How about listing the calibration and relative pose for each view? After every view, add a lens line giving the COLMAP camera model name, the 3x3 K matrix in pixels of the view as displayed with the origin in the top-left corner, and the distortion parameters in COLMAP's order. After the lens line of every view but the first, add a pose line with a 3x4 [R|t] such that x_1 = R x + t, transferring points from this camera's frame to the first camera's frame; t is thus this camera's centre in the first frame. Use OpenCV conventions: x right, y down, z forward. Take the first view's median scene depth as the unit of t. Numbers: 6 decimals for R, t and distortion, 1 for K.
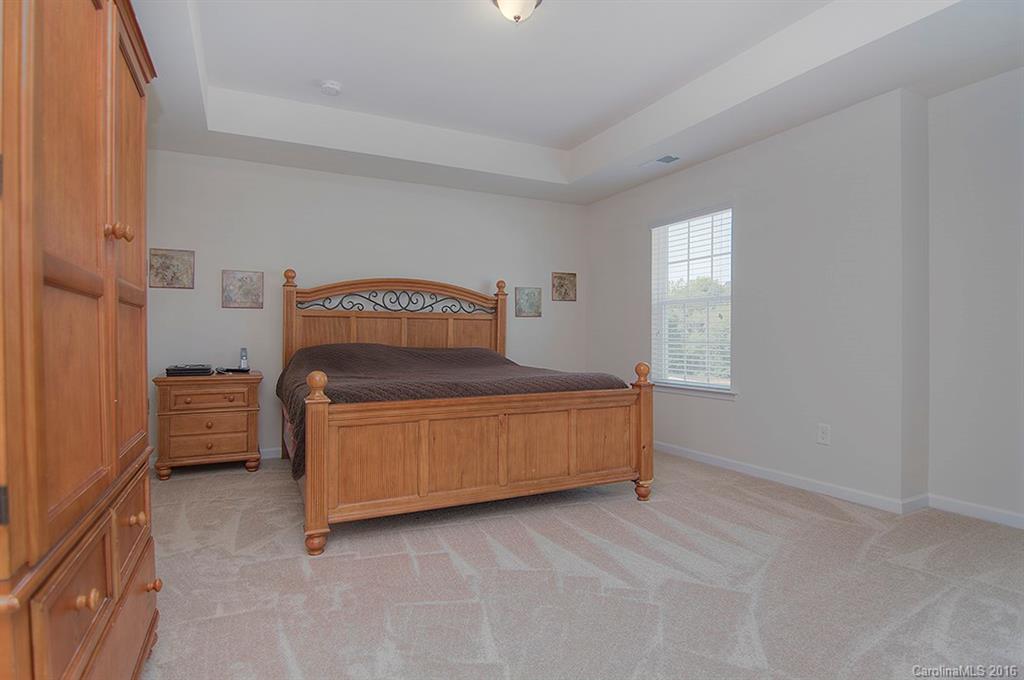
lens RADIAL K [[533.4, 0, 518.6], [0, 533.4, 346.3], [0, 0, 1]] dist [-0.005813, -0.007865]
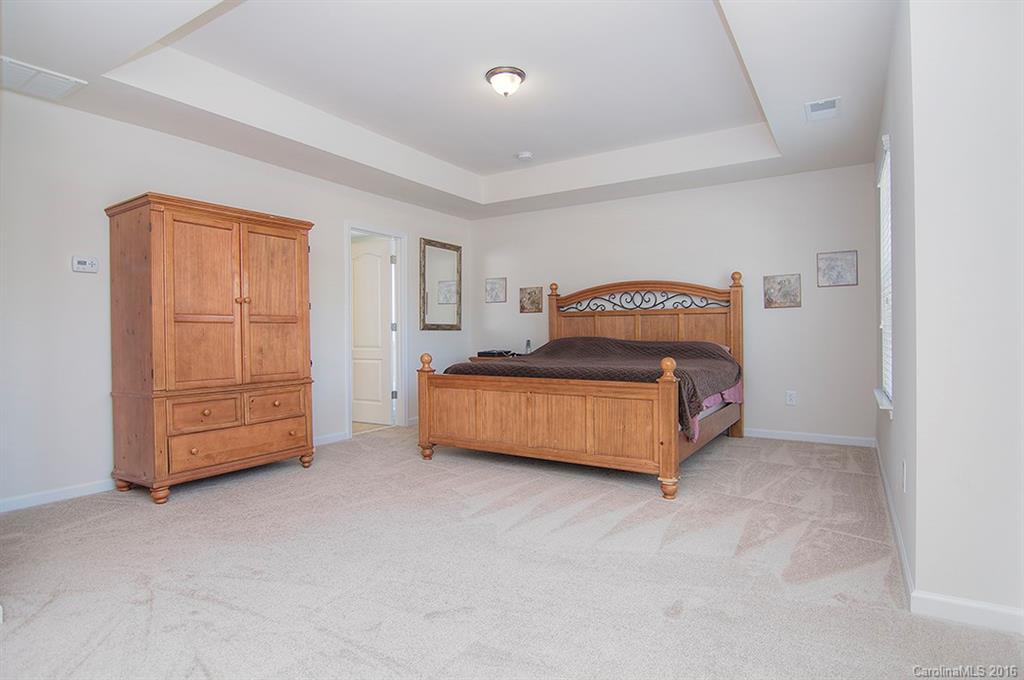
lens RADIAL K [[533.4, 0, 521.1], [0, 533.4, 336.6], [0, 0, 1]] dist [-0.005813, -0.007865]
pose [[0.518599, -0.003545, -0.855010, 0.634771], [-0.012437, 0.999854, -0.011689, 0.009480], [0.854927, 0.016695, 0.518479, 0.195601]]
